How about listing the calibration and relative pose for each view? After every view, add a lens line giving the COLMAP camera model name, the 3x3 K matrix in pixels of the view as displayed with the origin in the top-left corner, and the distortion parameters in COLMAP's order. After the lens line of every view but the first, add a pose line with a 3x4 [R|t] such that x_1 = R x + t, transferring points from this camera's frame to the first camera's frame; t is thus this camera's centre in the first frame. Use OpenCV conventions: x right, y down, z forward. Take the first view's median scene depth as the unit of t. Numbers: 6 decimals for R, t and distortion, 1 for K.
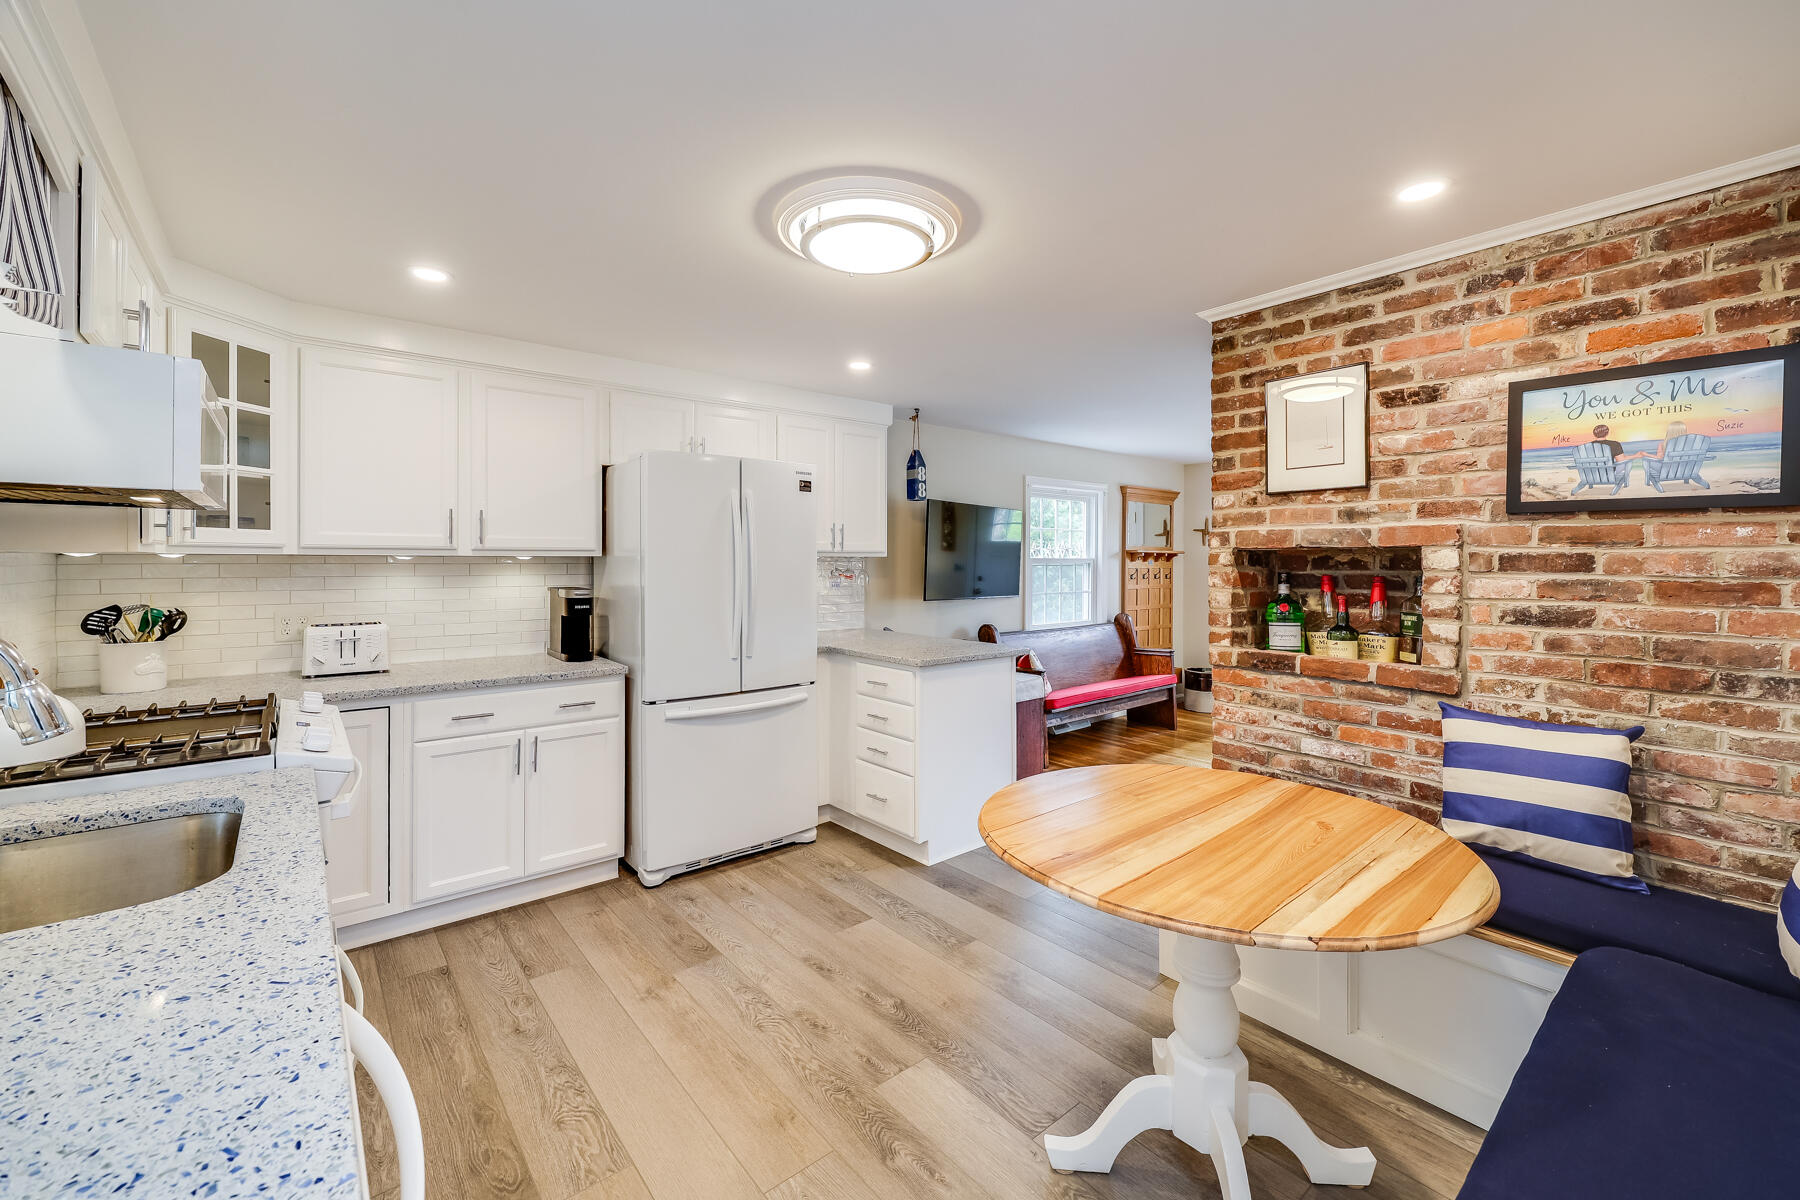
lens RADIAL K [[728.1, 0, 894.2], [0, 728.1, 561.6], [0, 0, 1]] dist [0.003102, -0.000121]
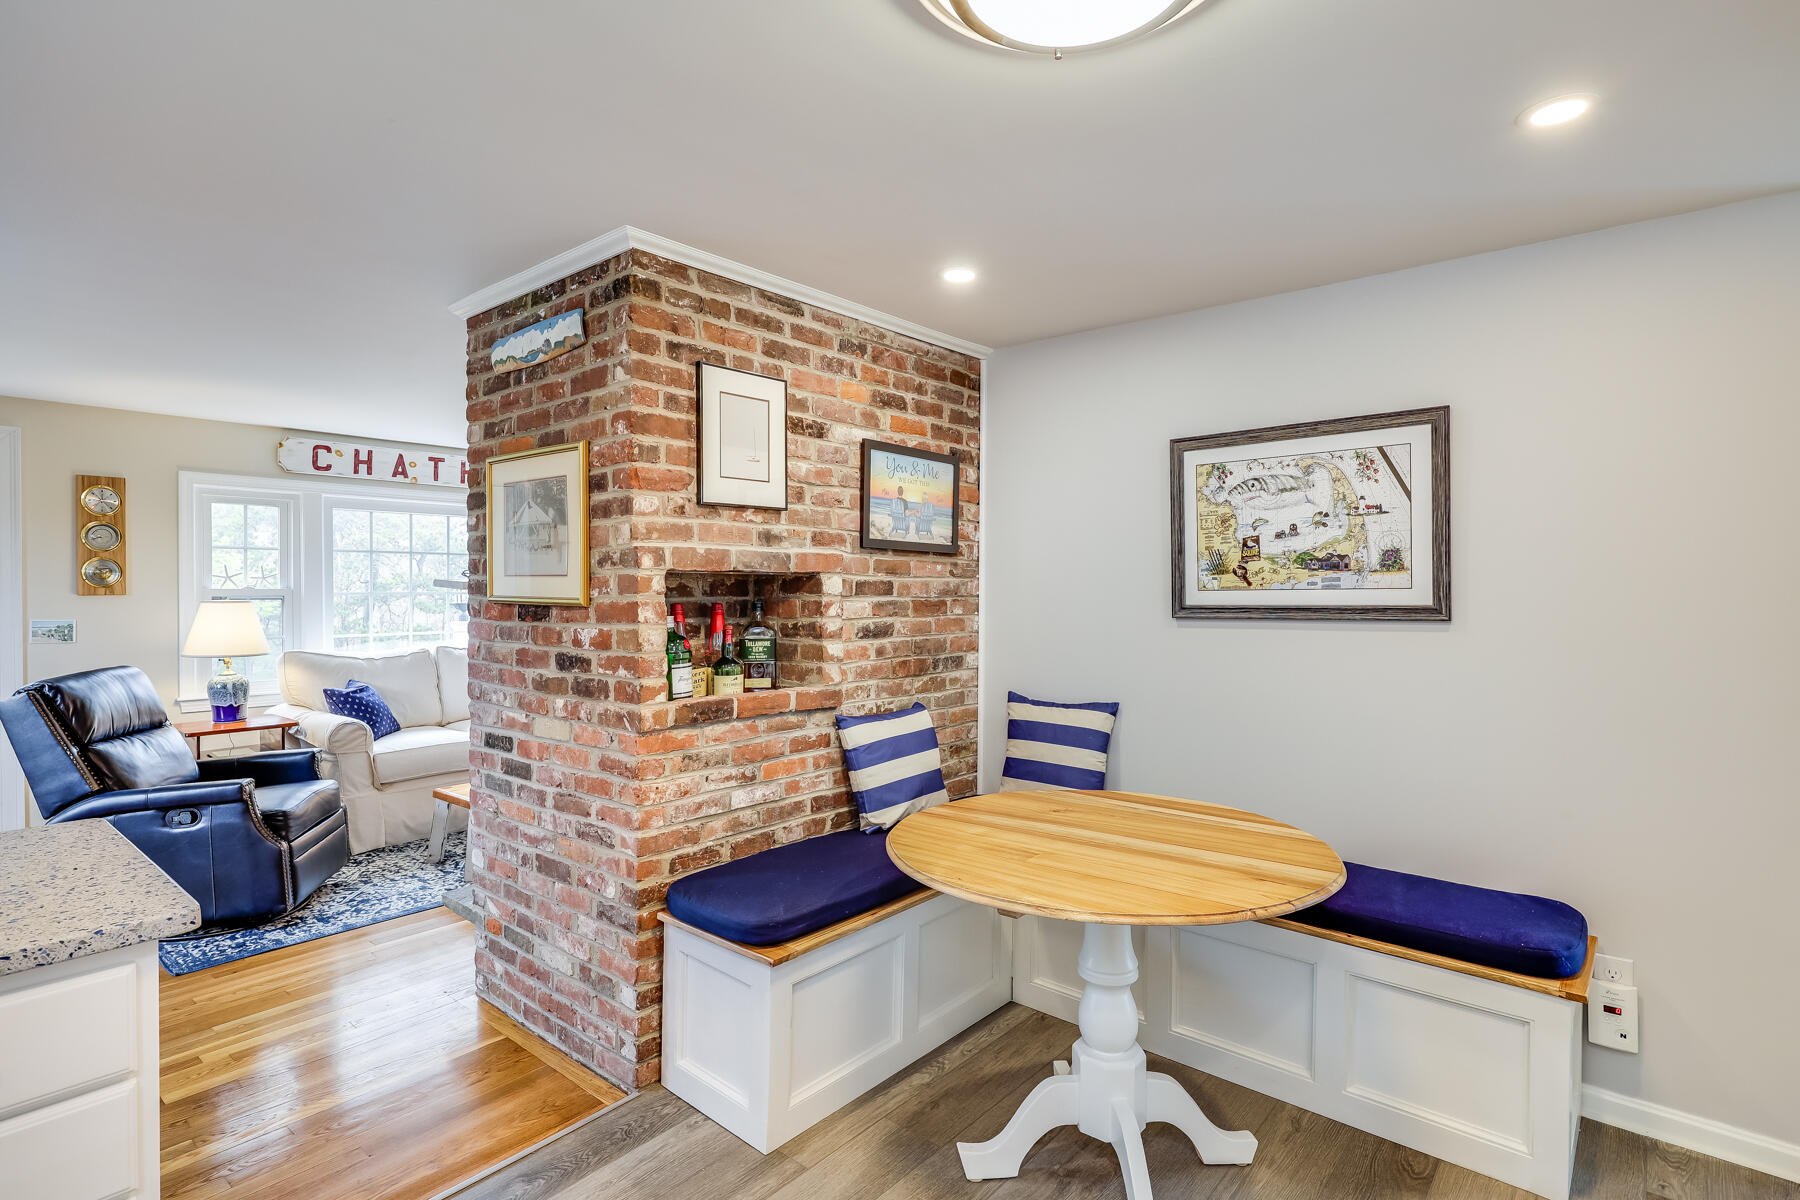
lens RADIAL K [[891.3, 0, 909.3], [0, 891.3, 596.7], [0, 0, 1]] dist [0.006261, -0.000867]
pose [[-0.186679, -0.014462, 0.982314, -0.423939], [0.000085, 0.999891, 0.014737, -0.004010], [-0.982421, 0.002834, -0.186658, 0.822984]]
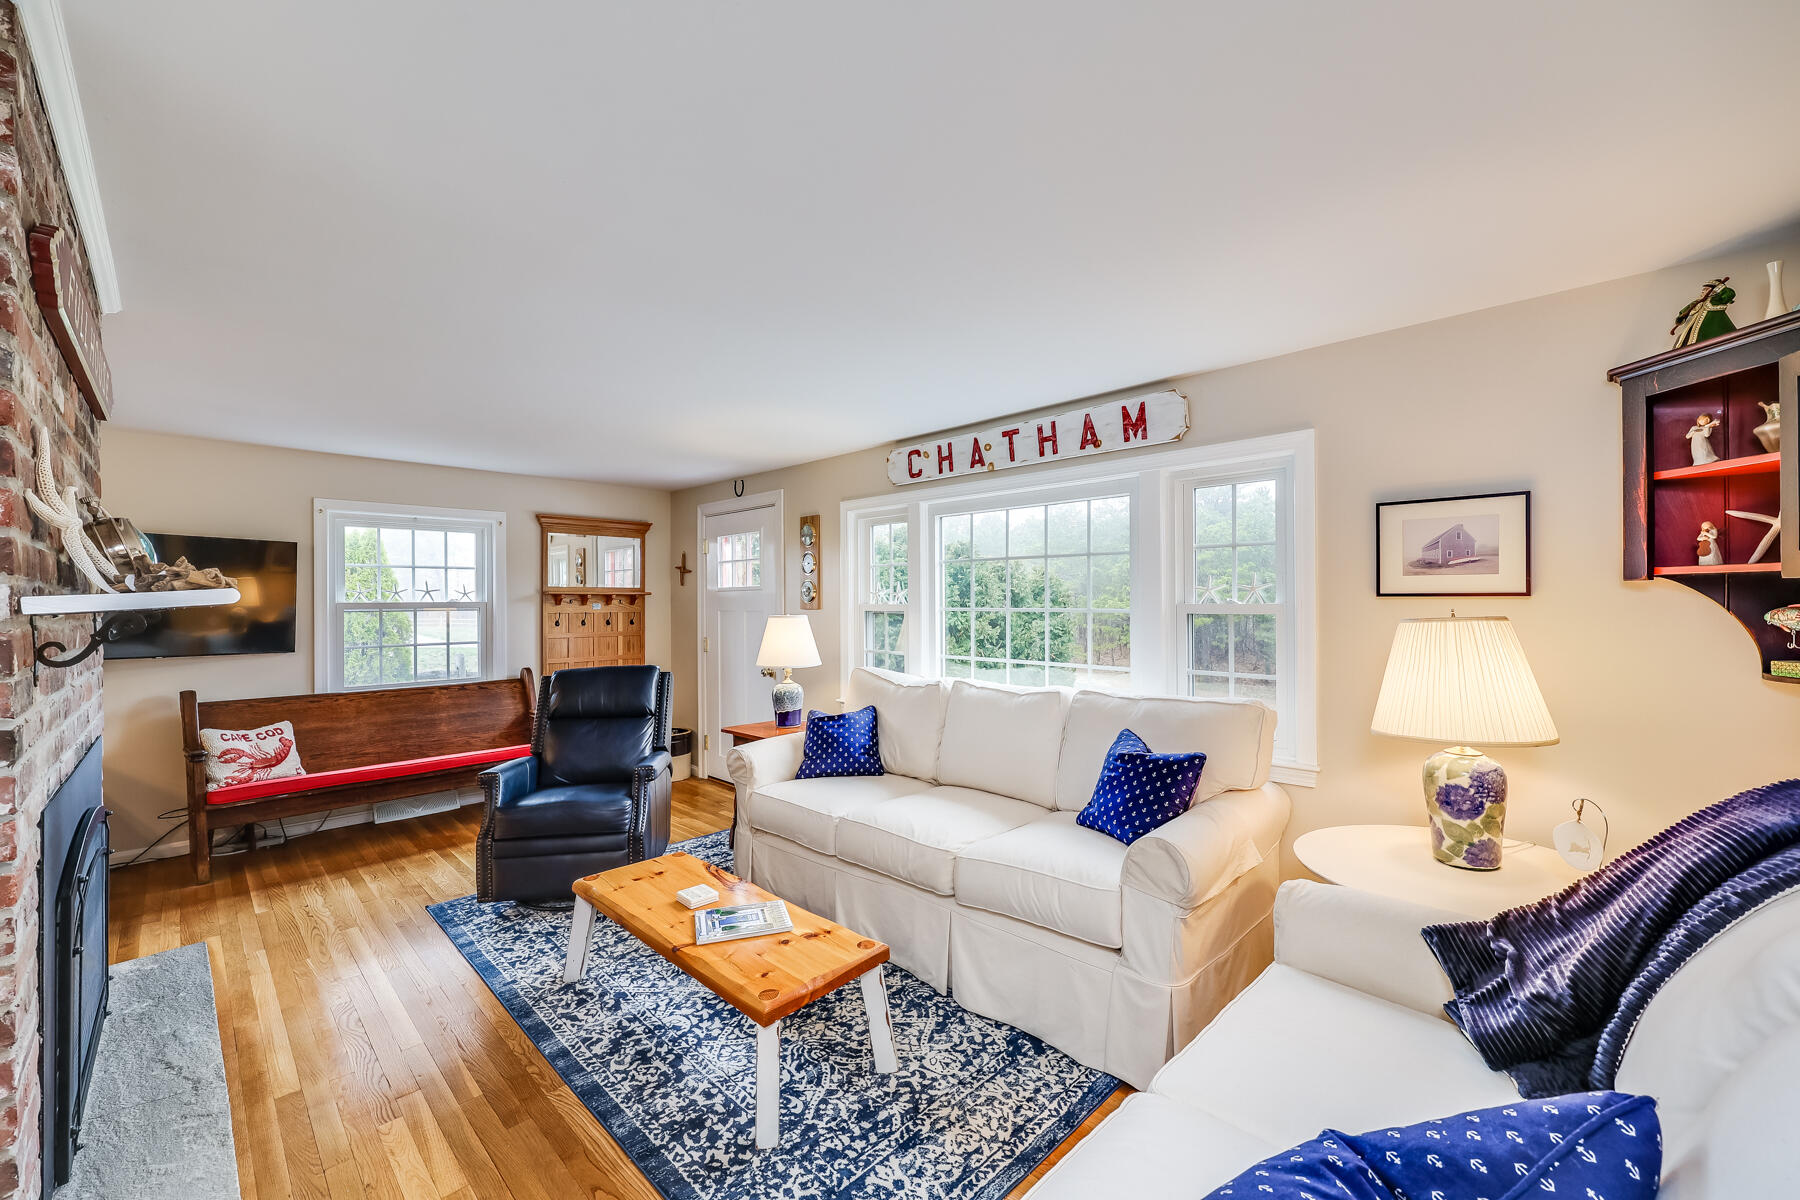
lens RADIAL K [[728.1, 0, 908.7], [0, 728.1, 595.7], [0, 0, 1]] dist [0.003102, -0.000121]
pose [[0.995048, -0.011945, 0.098677, 1.407823], [0.012613, 0.999902, -0.006149, -0.001154], [-0.098593, 0.007363, 0.995101, 0.292749]]
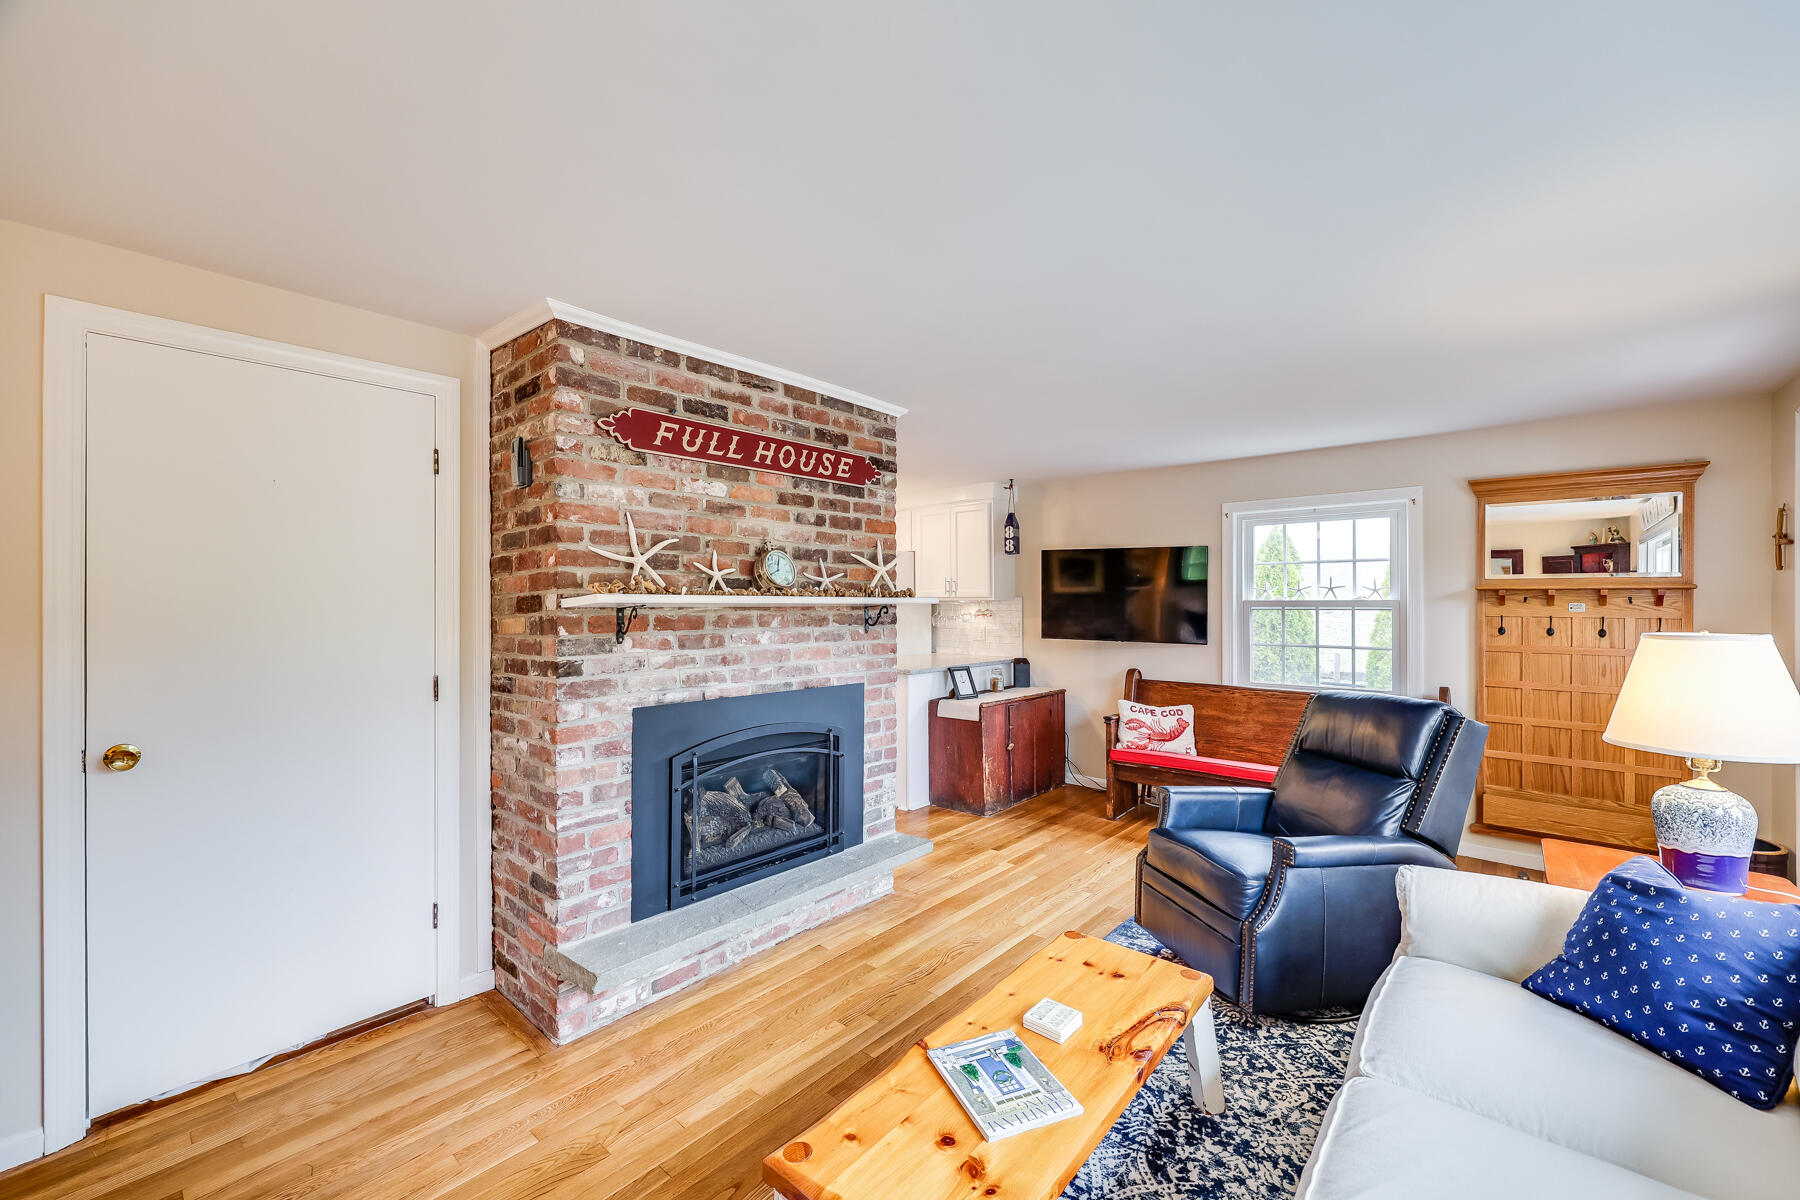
lens RADIAL K [[728.1, 0, 899.8], [0, 728.1, 595.4], [0, 0, 1]] dist [0.003102, -0.000121]
pose [[0.161529, -0.012220, -0.986792, 1.812085], [-0.002228, 0.999916, -0.012747, 0.000994], [0.986865, 0.004258, 0.161488, 0.936397]]
